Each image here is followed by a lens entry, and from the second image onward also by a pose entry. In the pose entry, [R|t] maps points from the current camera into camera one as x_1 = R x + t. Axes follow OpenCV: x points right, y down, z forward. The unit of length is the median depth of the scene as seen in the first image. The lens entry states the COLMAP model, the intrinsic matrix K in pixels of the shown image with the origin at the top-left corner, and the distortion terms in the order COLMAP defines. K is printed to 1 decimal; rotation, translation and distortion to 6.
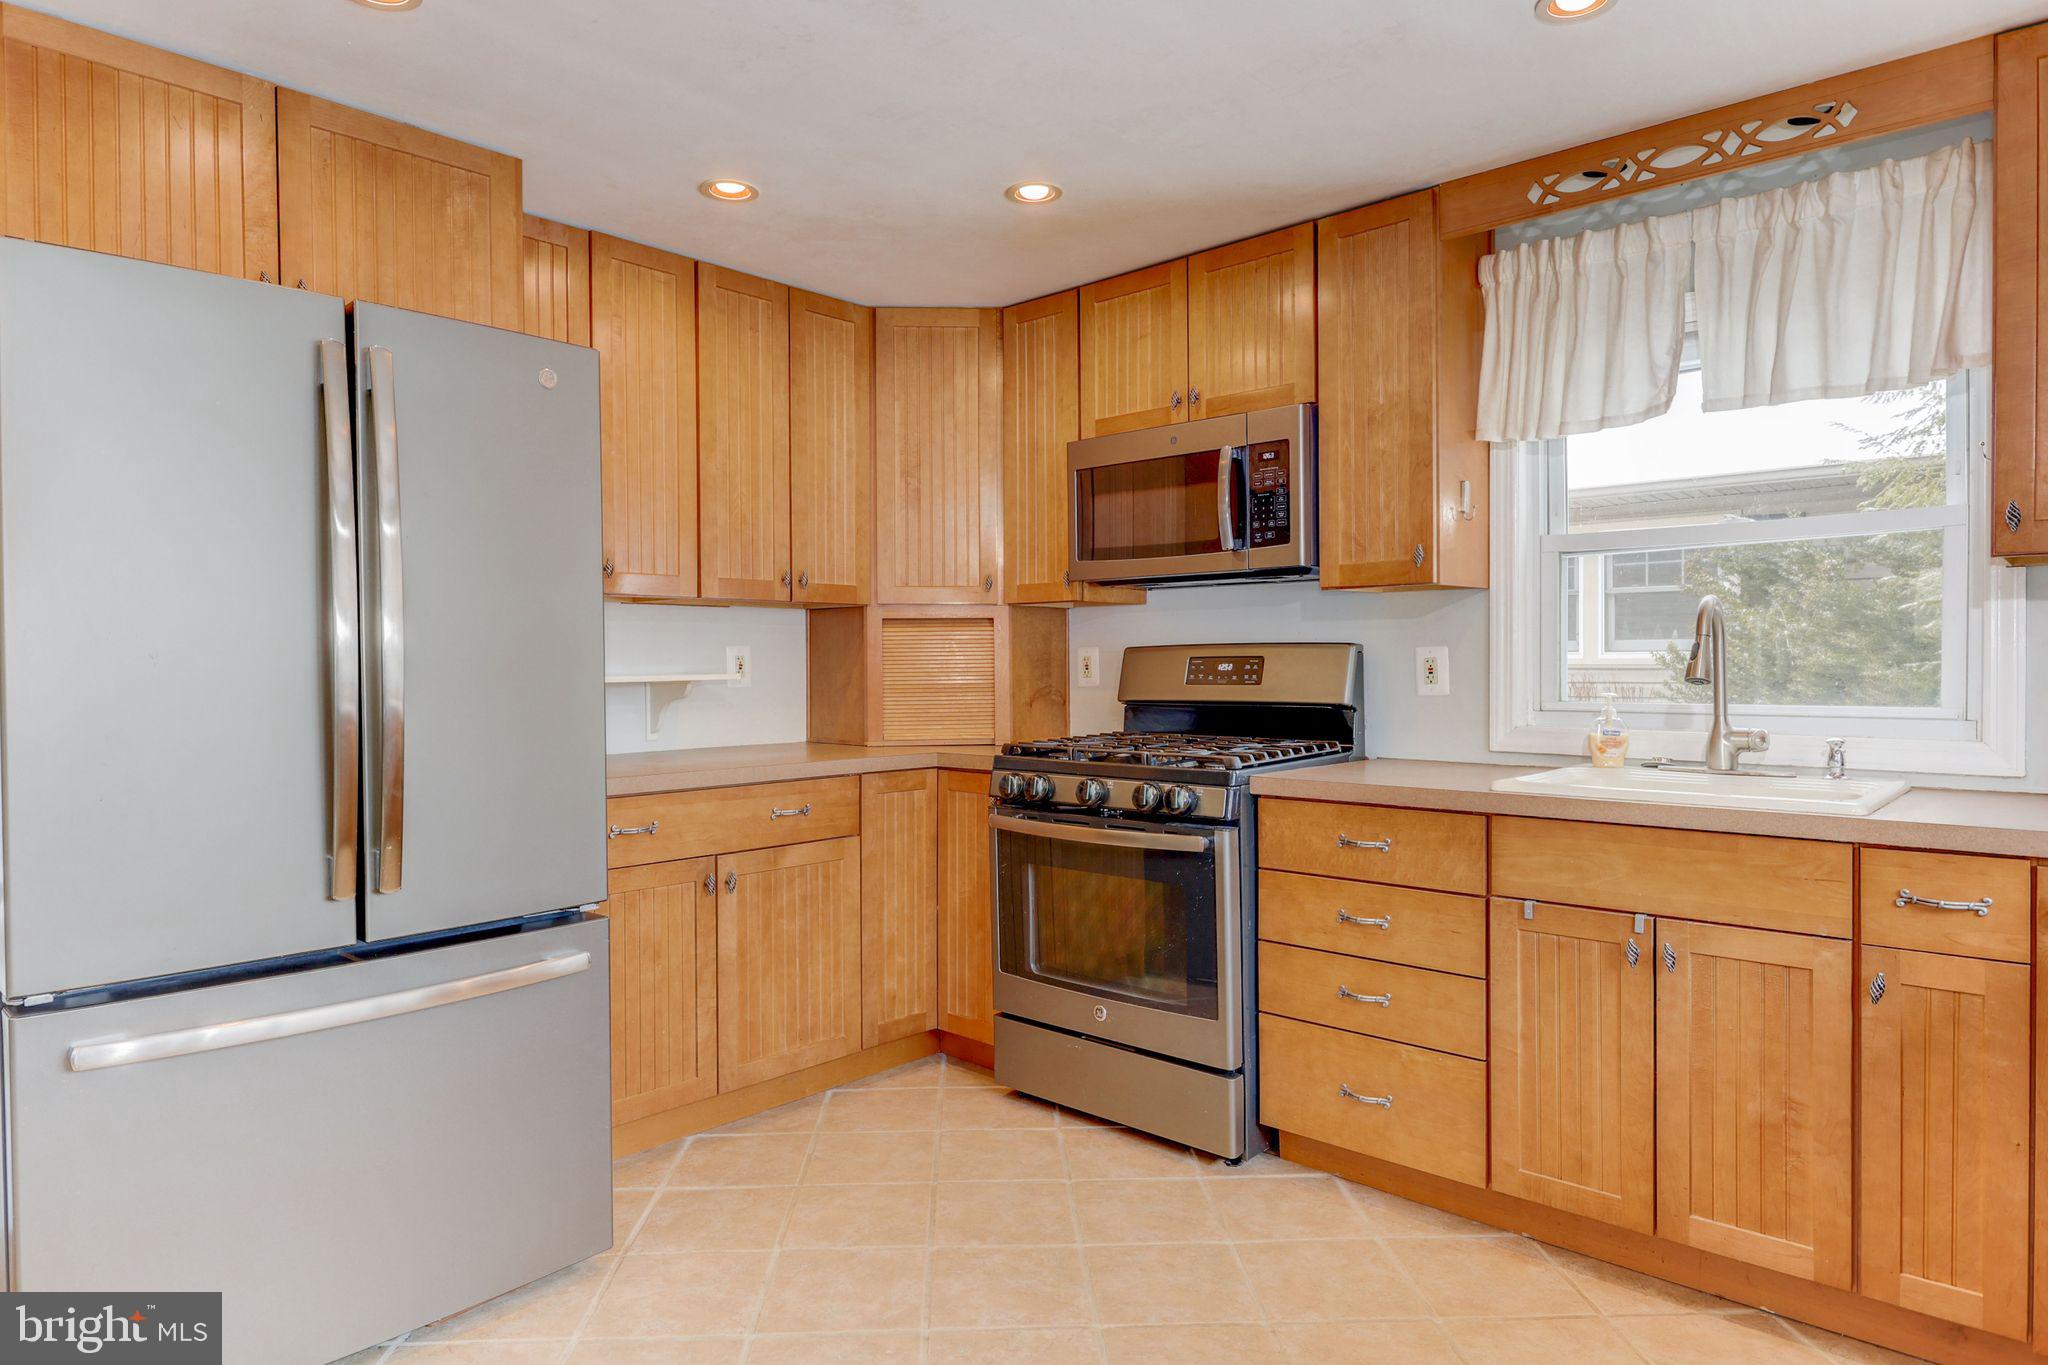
lens RADIAL K [[1206.1, 0, 1024.0], [0, 1206.1, 682.5], [0, 0, 1]] dist [0.003722, -0.002525]
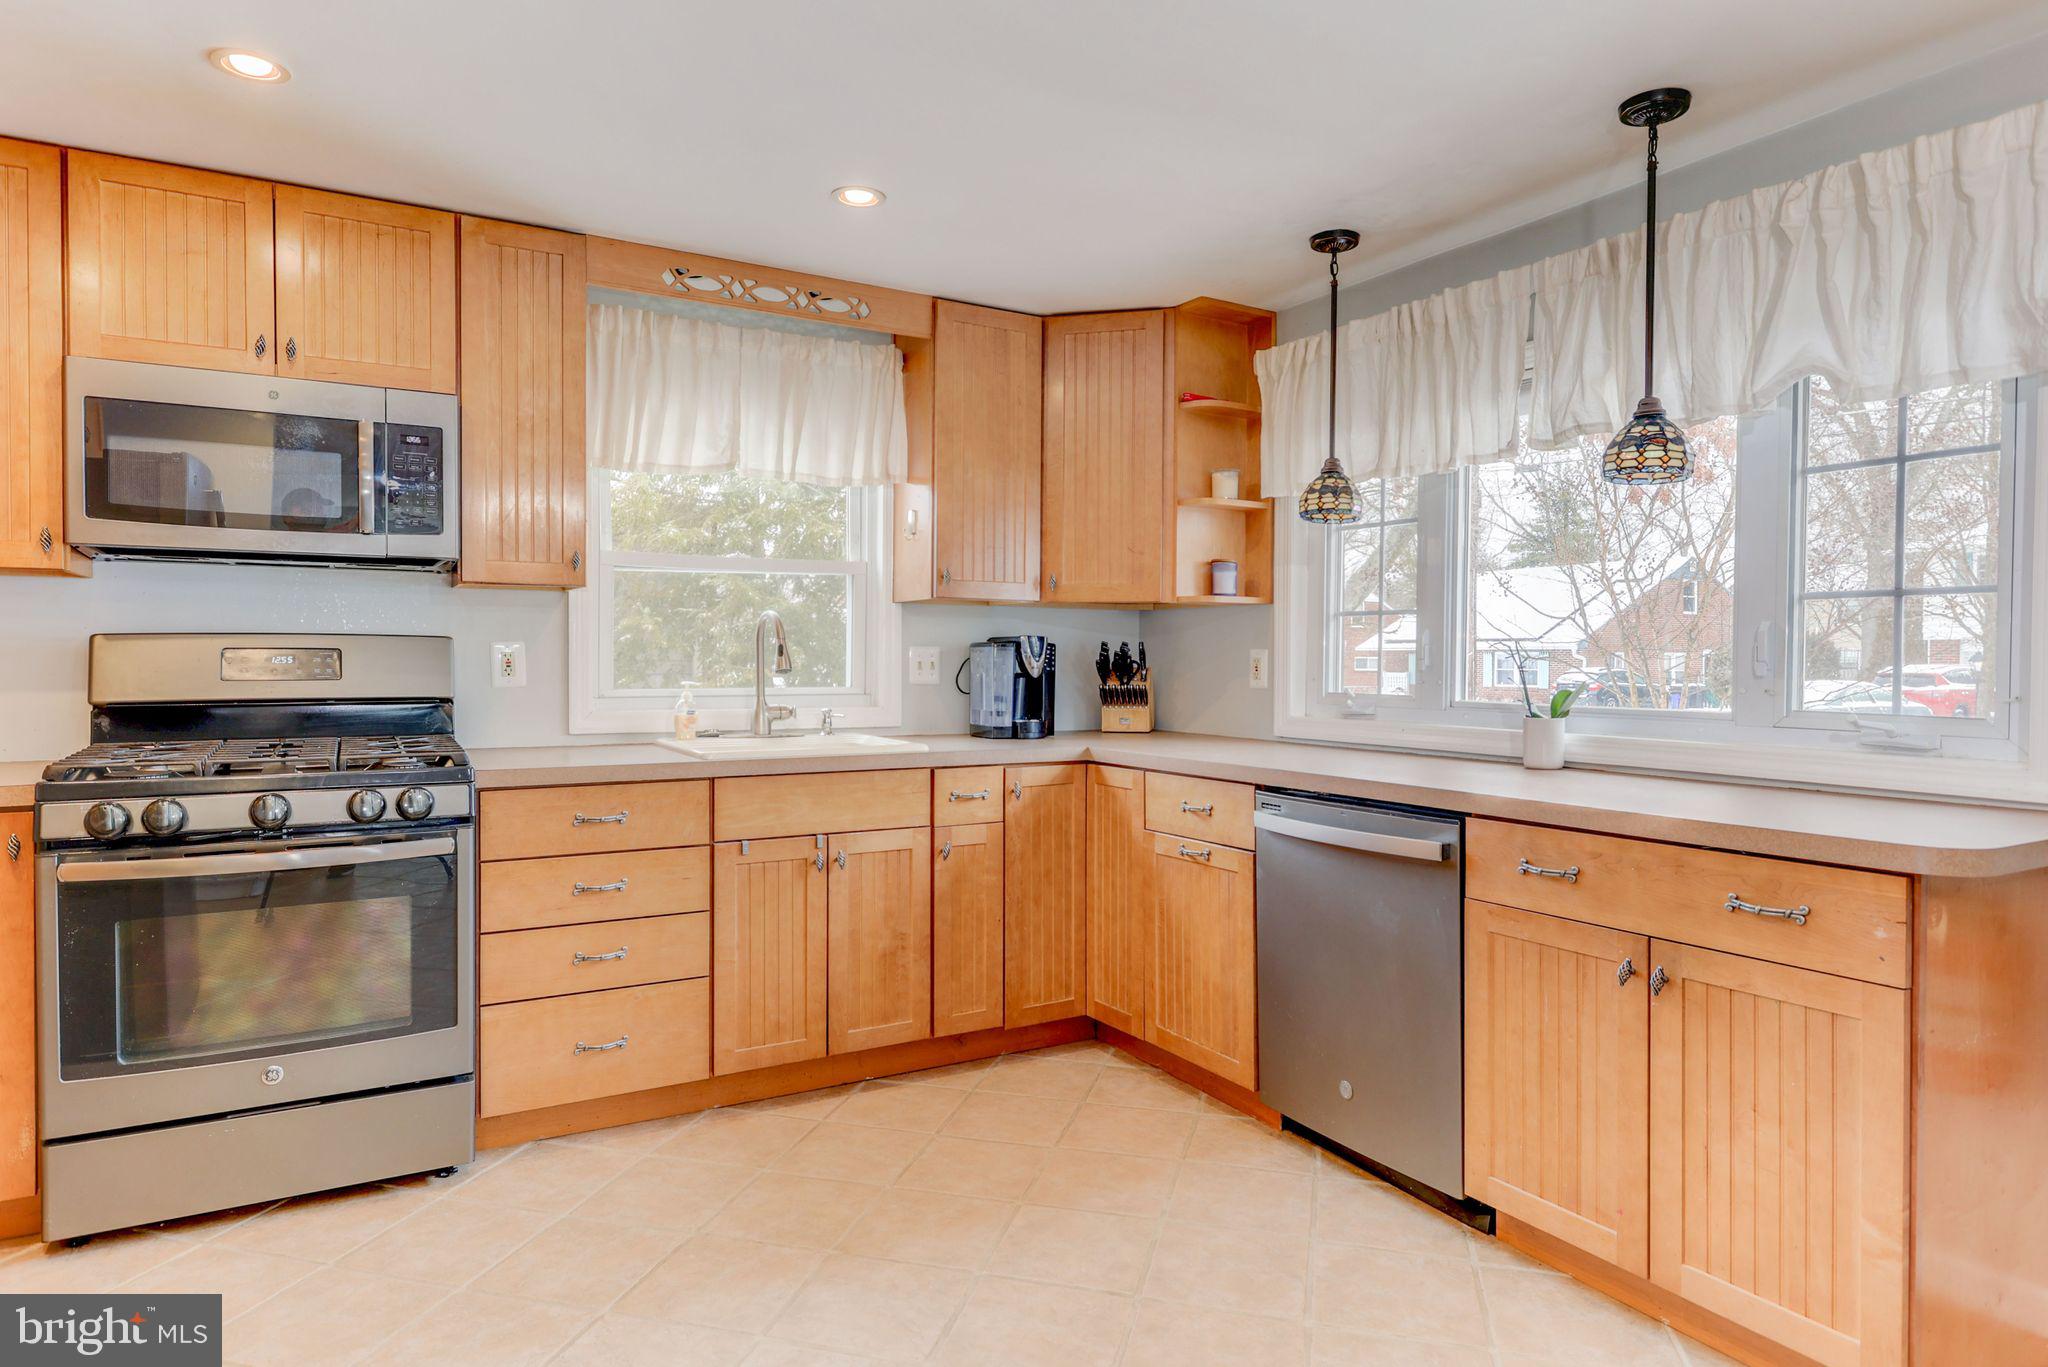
lens RADIAL K [[1165.6, 0, 1024.0], [0, 1165.6, 683.5], [0, 0, 1]] dist [0.005646, 0.001162]
pose [[0.307393, -0.015033, 0.951464, -0.650753], [0.009458, 0.999874, 0.012742, -0.001665], [-0.951536, 0.005083, 0.307496, 0.310875]]
